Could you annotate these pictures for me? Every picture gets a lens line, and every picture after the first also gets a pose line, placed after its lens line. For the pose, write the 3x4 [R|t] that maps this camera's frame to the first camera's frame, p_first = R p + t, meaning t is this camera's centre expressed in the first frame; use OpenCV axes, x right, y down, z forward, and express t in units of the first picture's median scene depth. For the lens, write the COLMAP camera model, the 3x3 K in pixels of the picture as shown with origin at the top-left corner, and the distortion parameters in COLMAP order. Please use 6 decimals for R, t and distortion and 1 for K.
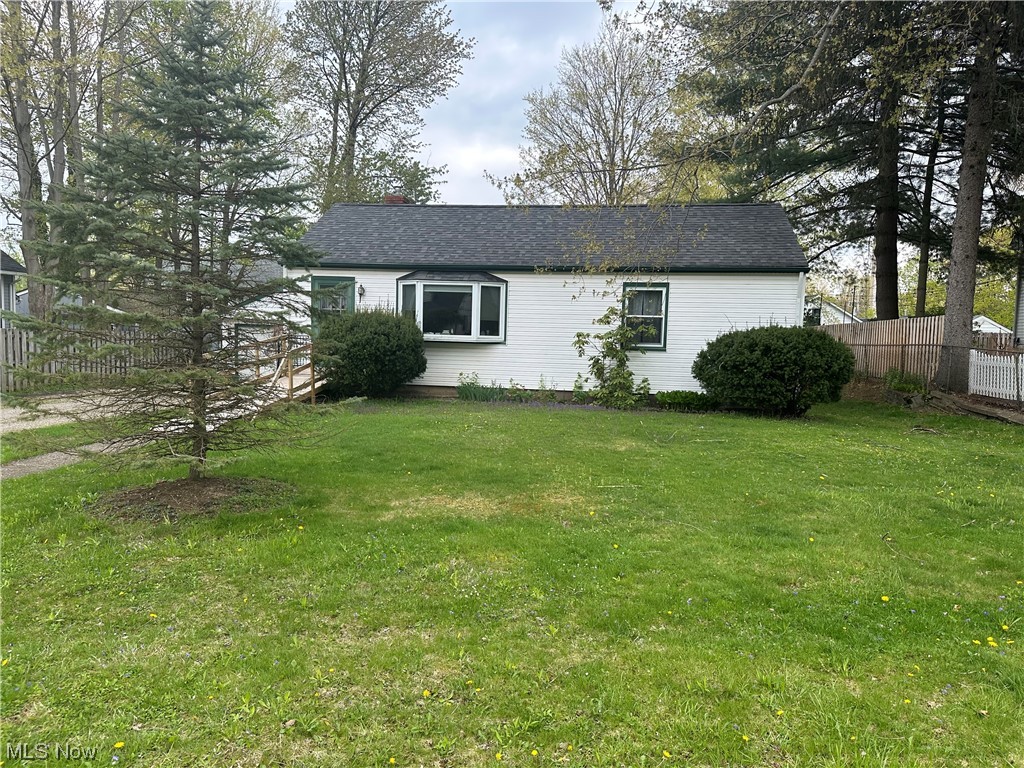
lens RADIAL K [[707.2, 0, 512.0], [0, 707.2, 384.0], [0, 0, 1]] dist [0.114870, 0.000330]
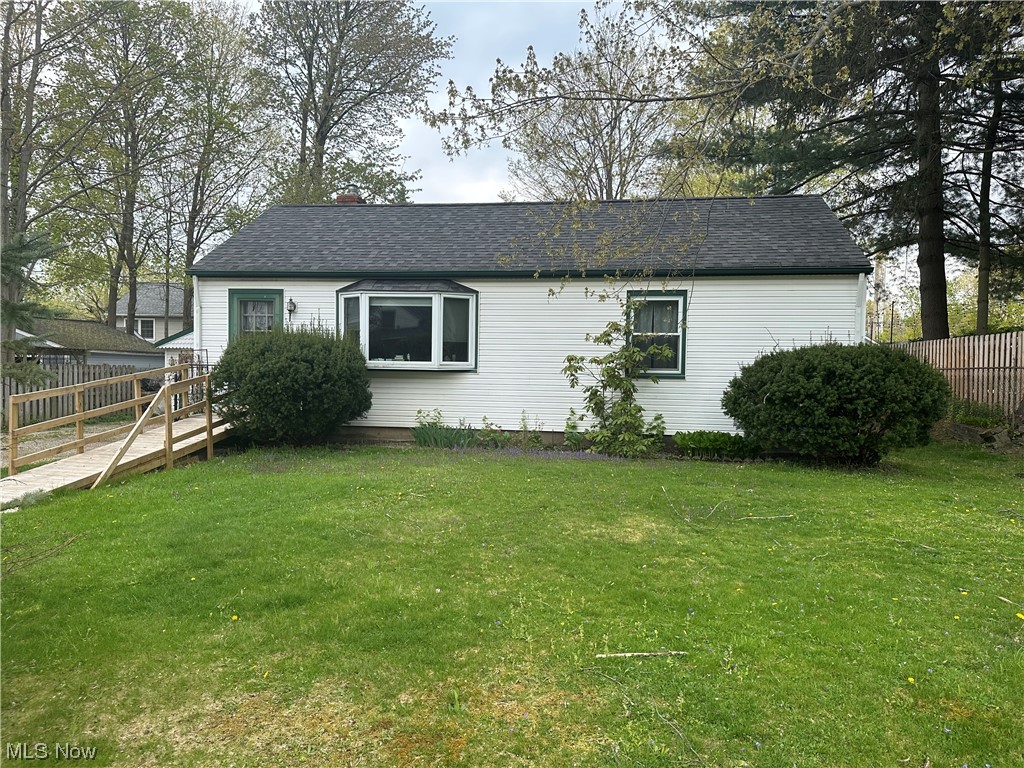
lens RADIAL K [[707.2, 0, 512.0], [0, 707.2, 384.0], [0, 0, 1]] dist [0.114870, 0.000330]
pose [[0.999920, -0.012658, -0.000224, 0.030312], [0.012638, 0.999048, -0.041748, -0.010910], [0.000752, 0.041741, 0.999128, 0.231509]]
